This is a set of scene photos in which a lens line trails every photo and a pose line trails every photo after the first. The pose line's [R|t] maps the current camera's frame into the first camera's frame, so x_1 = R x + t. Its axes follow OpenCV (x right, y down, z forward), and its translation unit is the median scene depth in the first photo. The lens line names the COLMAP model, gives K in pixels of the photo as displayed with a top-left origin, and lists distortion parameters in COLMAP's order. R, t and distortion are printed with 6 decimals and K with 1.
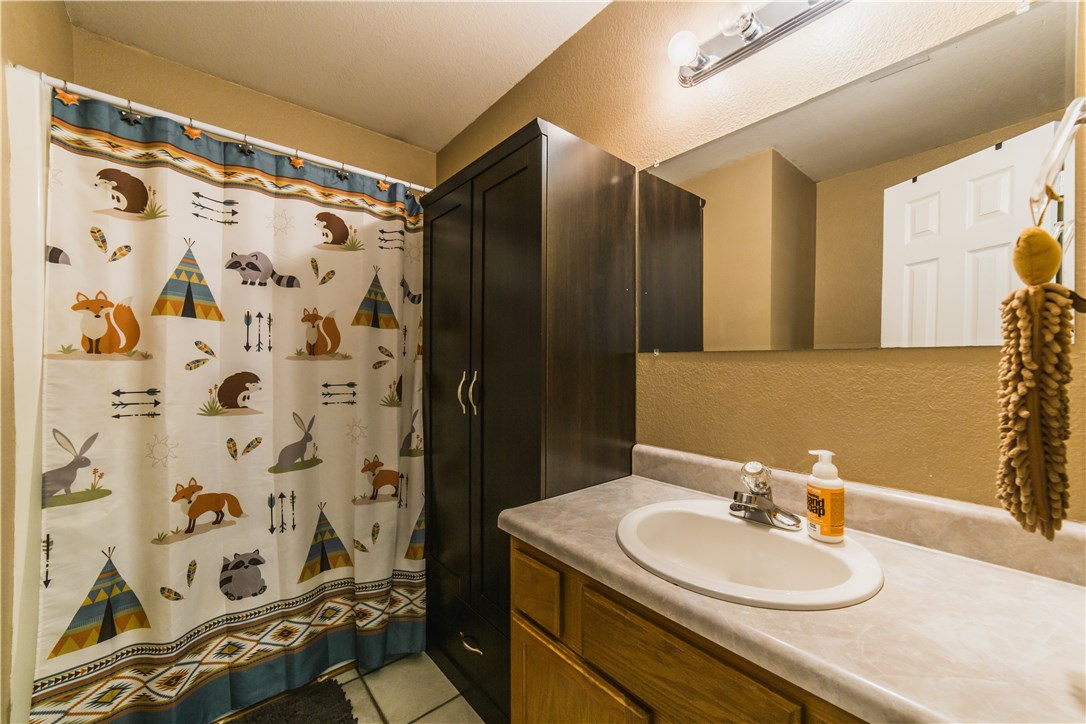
lens RADIAL K [[421.5, 0, 548.4], [0, 421.5, 361.3], [0, 0, 1]] dist [-0.010891, 0.004097]
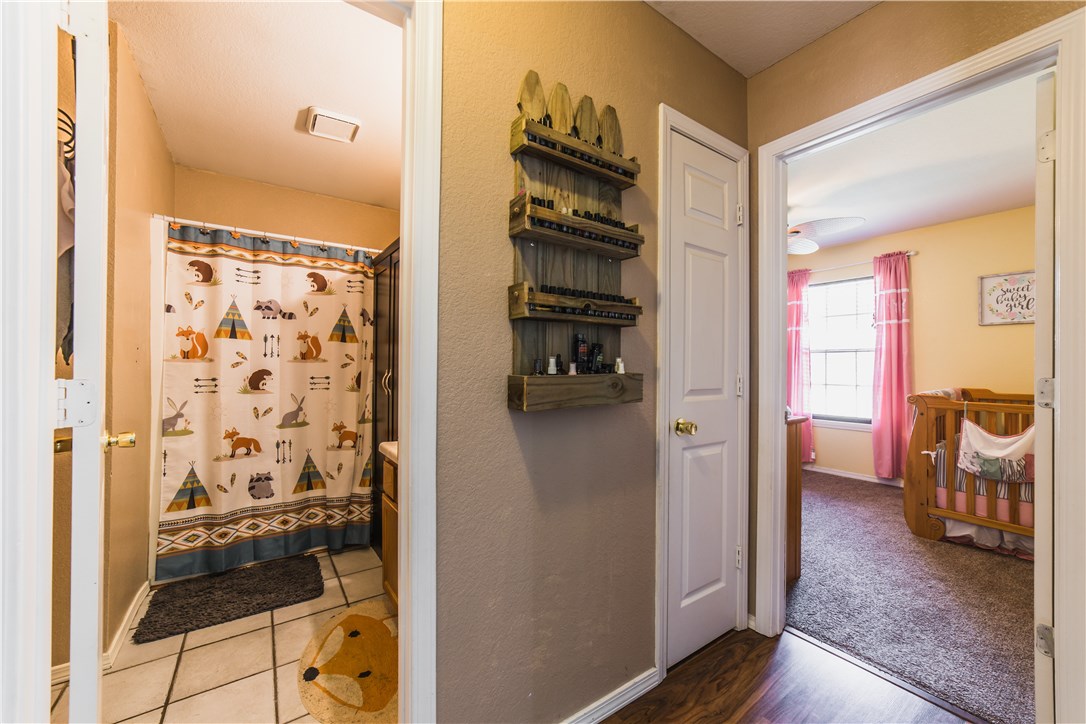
lens RADIAL K [[421.5, 0, 544.5], [0, 421.5, 360.9], [0, 0, 1]] dist [-0.010891, 0.004097]
pose [[0.994904, 0.001251, -0.100819, 0.593140], [-0.002025, 0.999969, -0.007579, 0.001412], [0.100806, 0.007745, 0.994876, -0.595892]]
